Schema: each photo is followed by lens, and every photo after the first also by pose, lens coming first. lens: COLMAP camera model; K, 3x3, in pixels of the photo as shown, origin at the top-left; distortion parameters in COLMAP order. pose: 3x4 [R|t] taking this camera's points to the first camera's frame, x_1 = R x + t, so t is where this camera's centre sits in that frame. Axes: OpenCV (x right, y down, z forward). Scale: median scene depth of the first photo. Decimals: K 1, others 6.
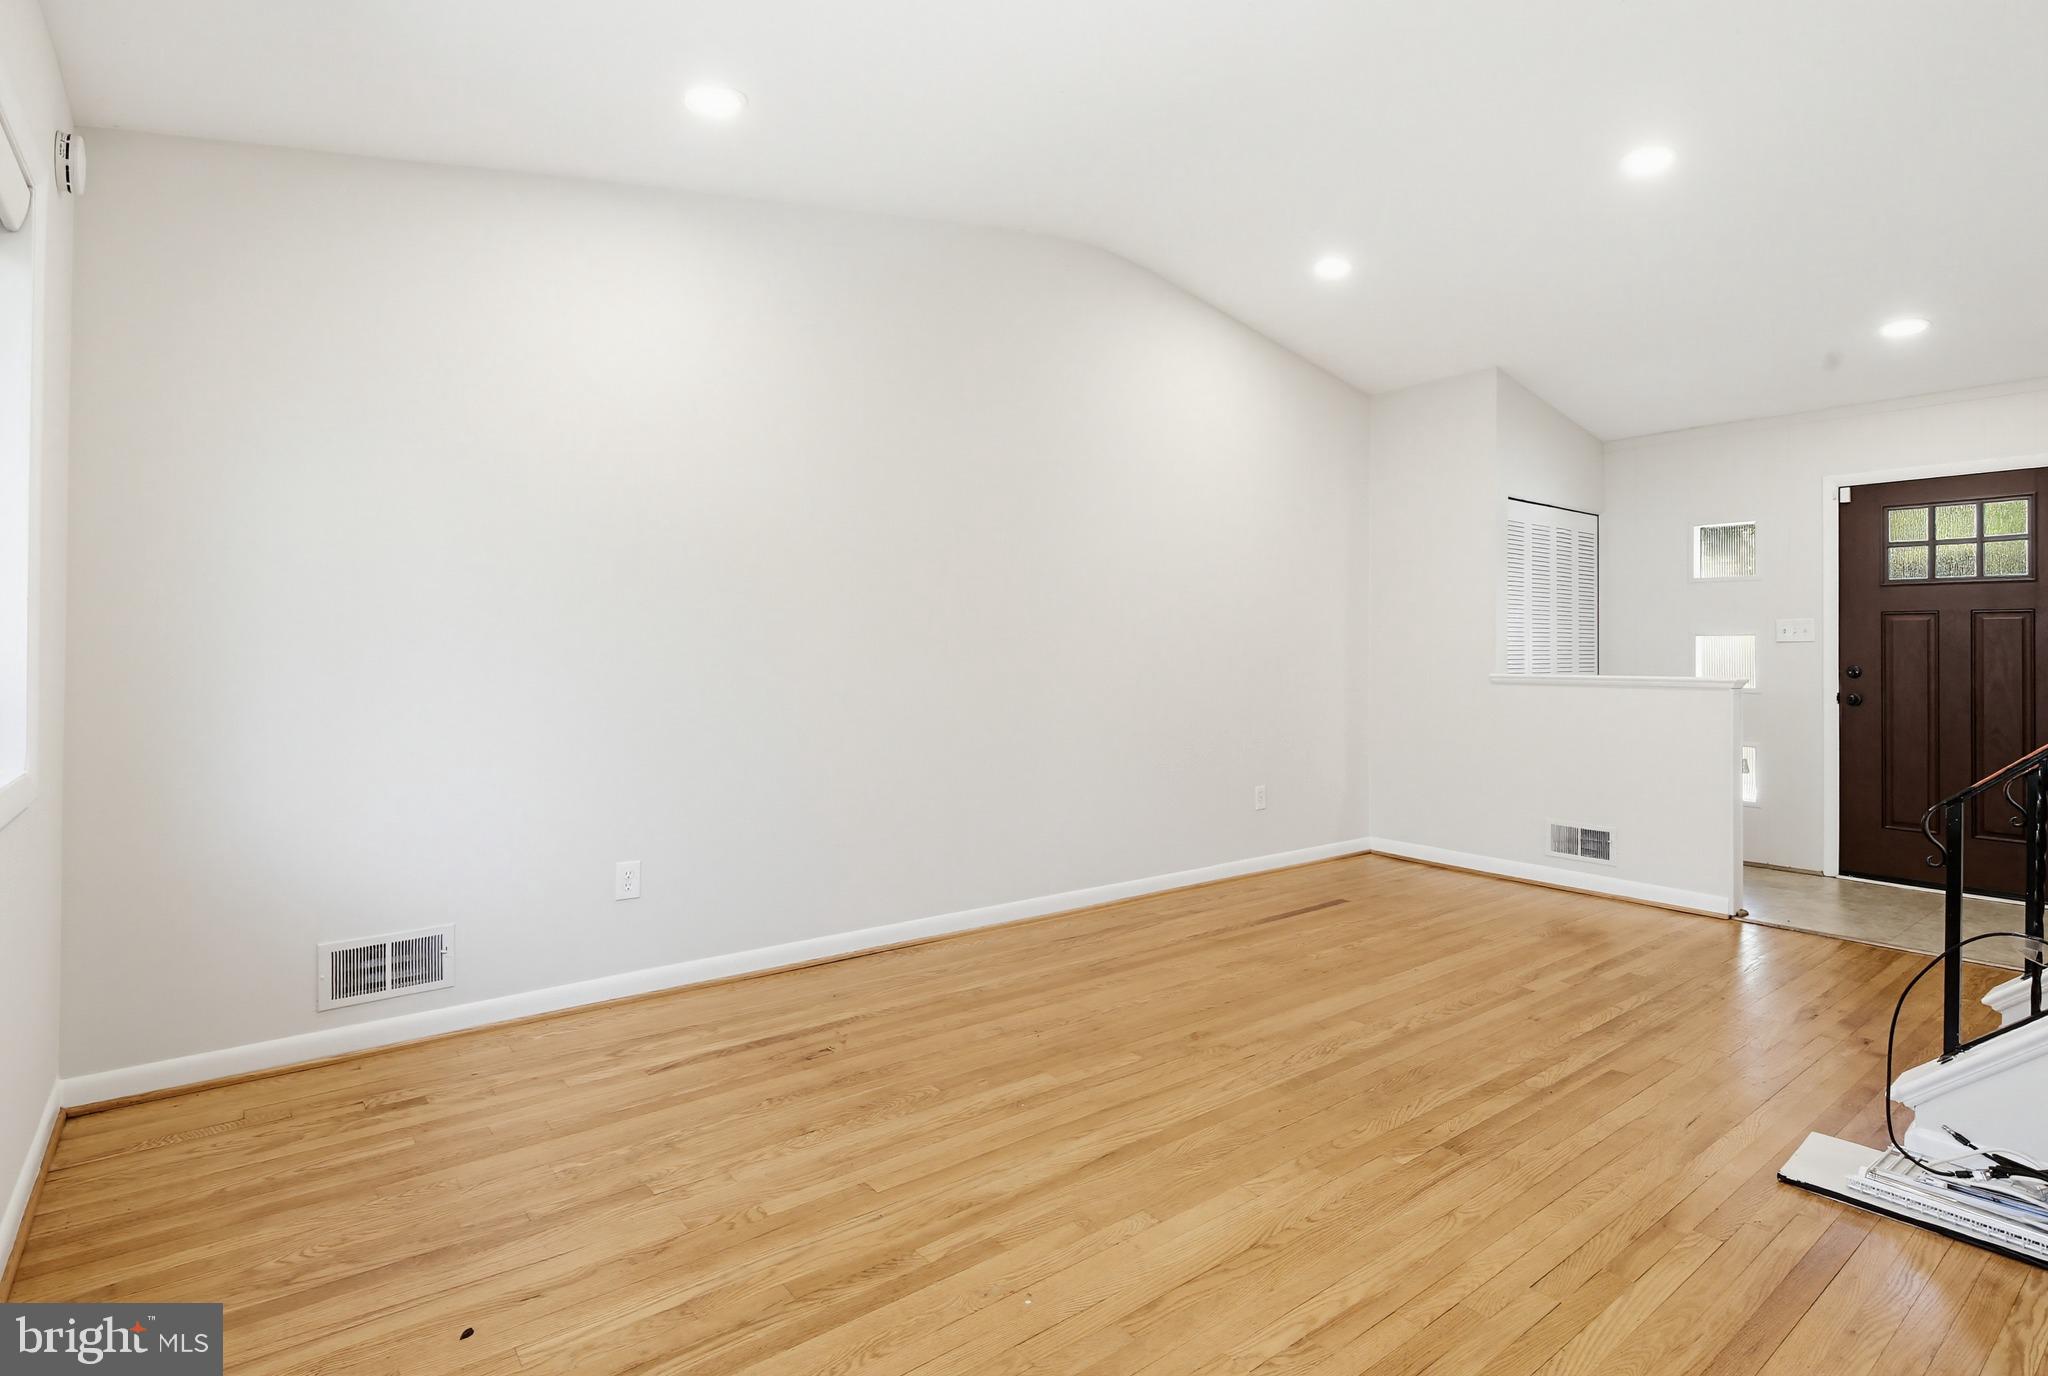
lens RADIAL K [[1008.3, 0, 1016.0], [0, 1008.3, 685.5], [0, 0, 1]] dist [0.002486, 0.000258]
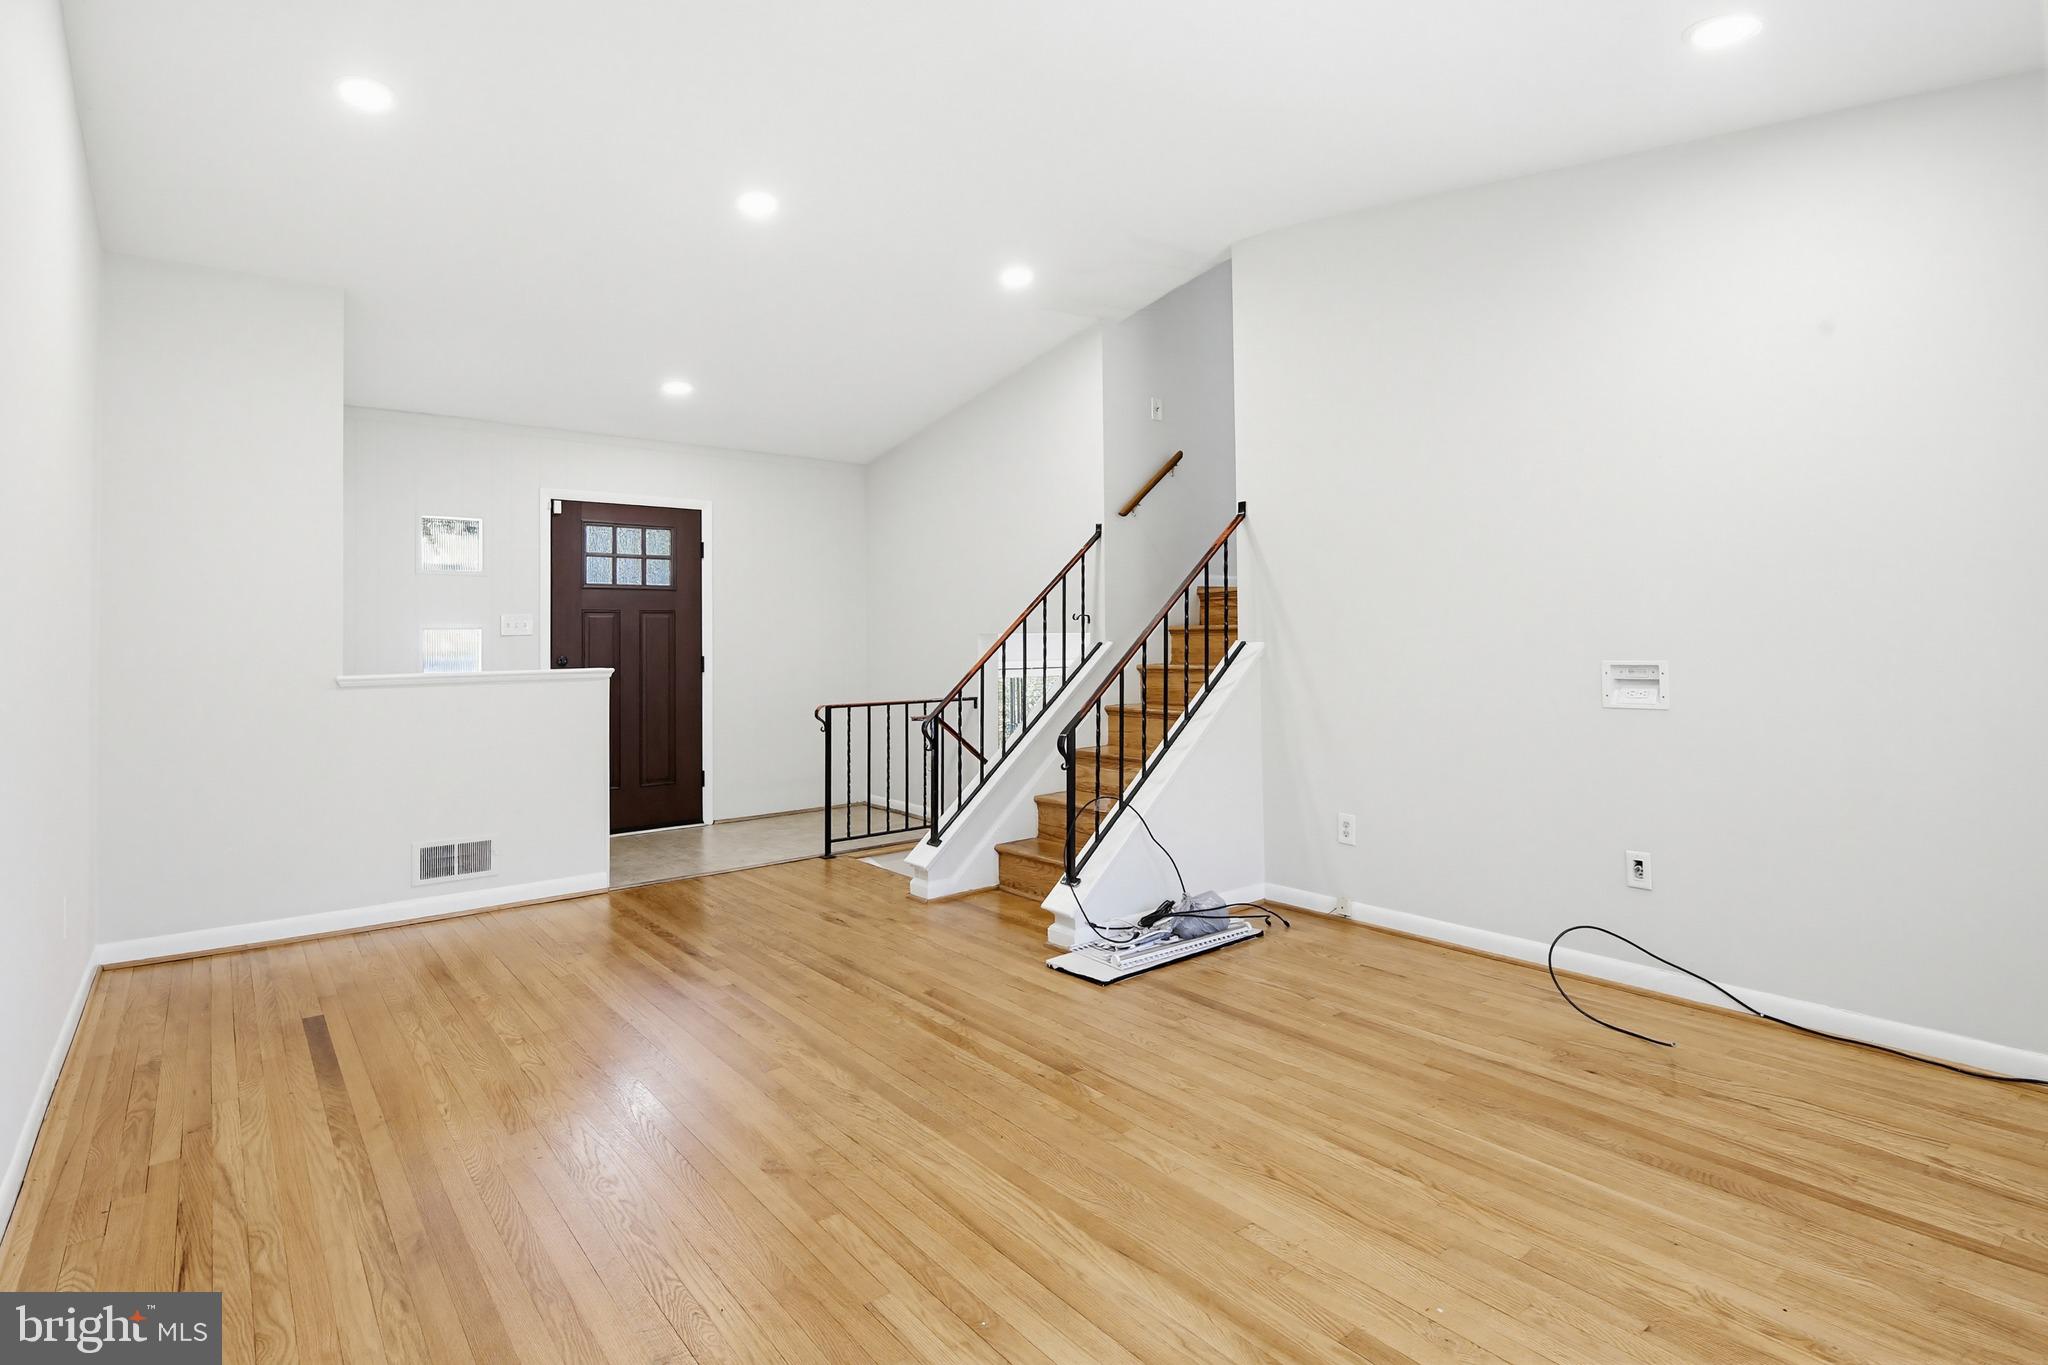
lens RADIAL K [[1014.4, 0, 1031.9], [0, 1014.4, 641.2], [0, 0, 1]] dist [0.002842, -0.000167]
pose [[-0.012722, -0.004902, 0.999907, -0.582547], [0.048562, 0.998805, 0.005514, -0.030039], [-0.998739, 0.048628, -0.012469, 0.845441]]
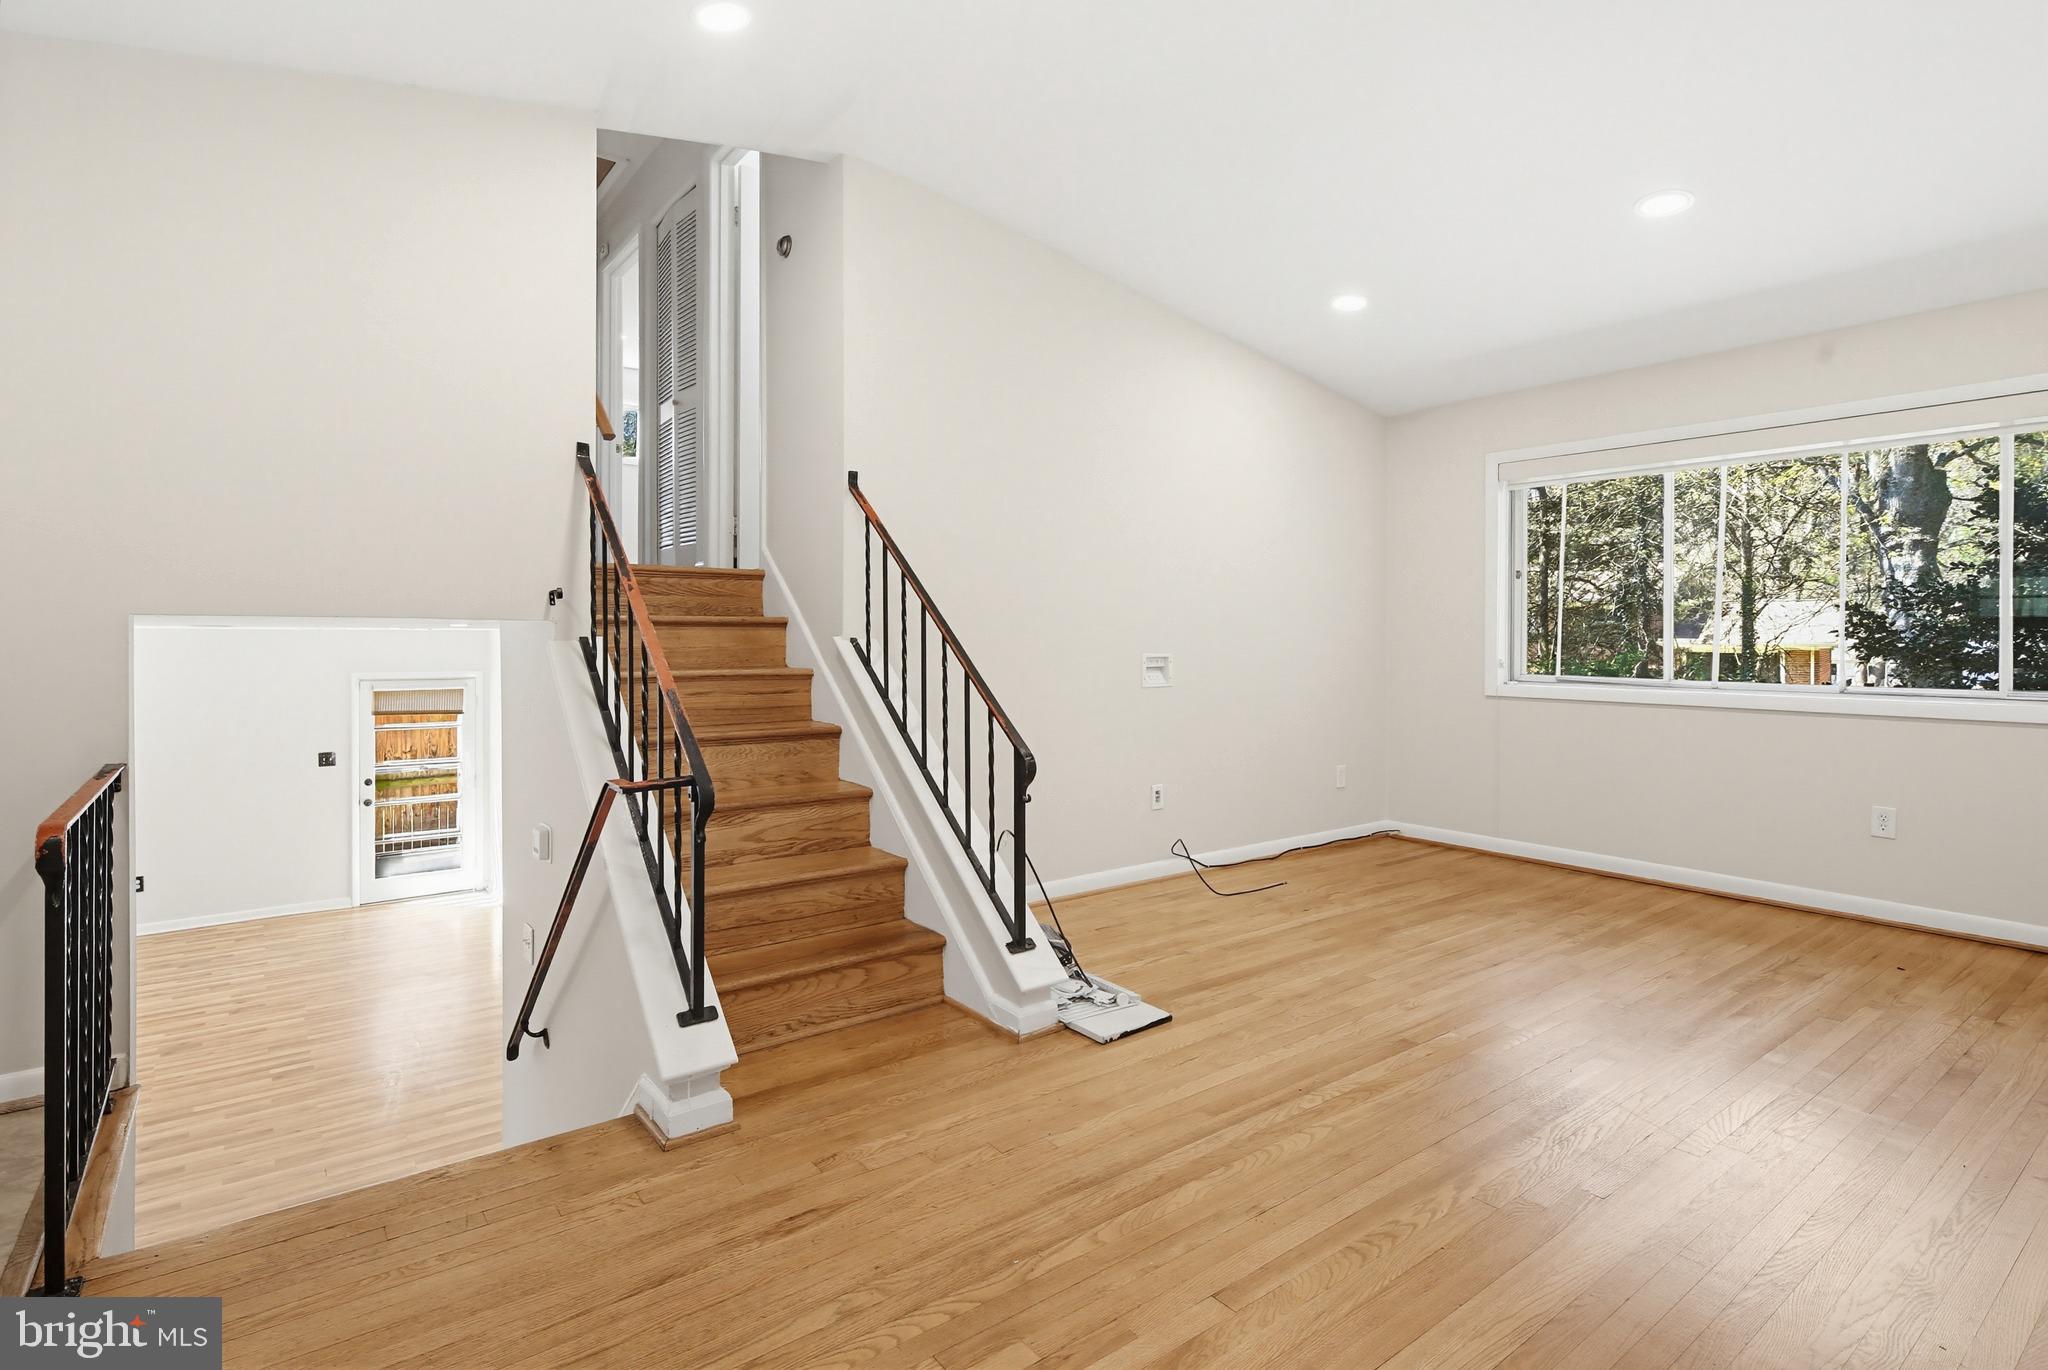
lens RADIAL K [[1014.4, 0, 1013.7], [0, 1014.4, 646.4], [0, 0, 1]] dist [0.002842, -0.000167]
pose [[-0.999851, -0.010233, 0.013899, 0.734506], [-0.009540, 0.998753, 0.048997, -0.060778], [-0.014383, 0.048858, -0.998702, 1.803533]]
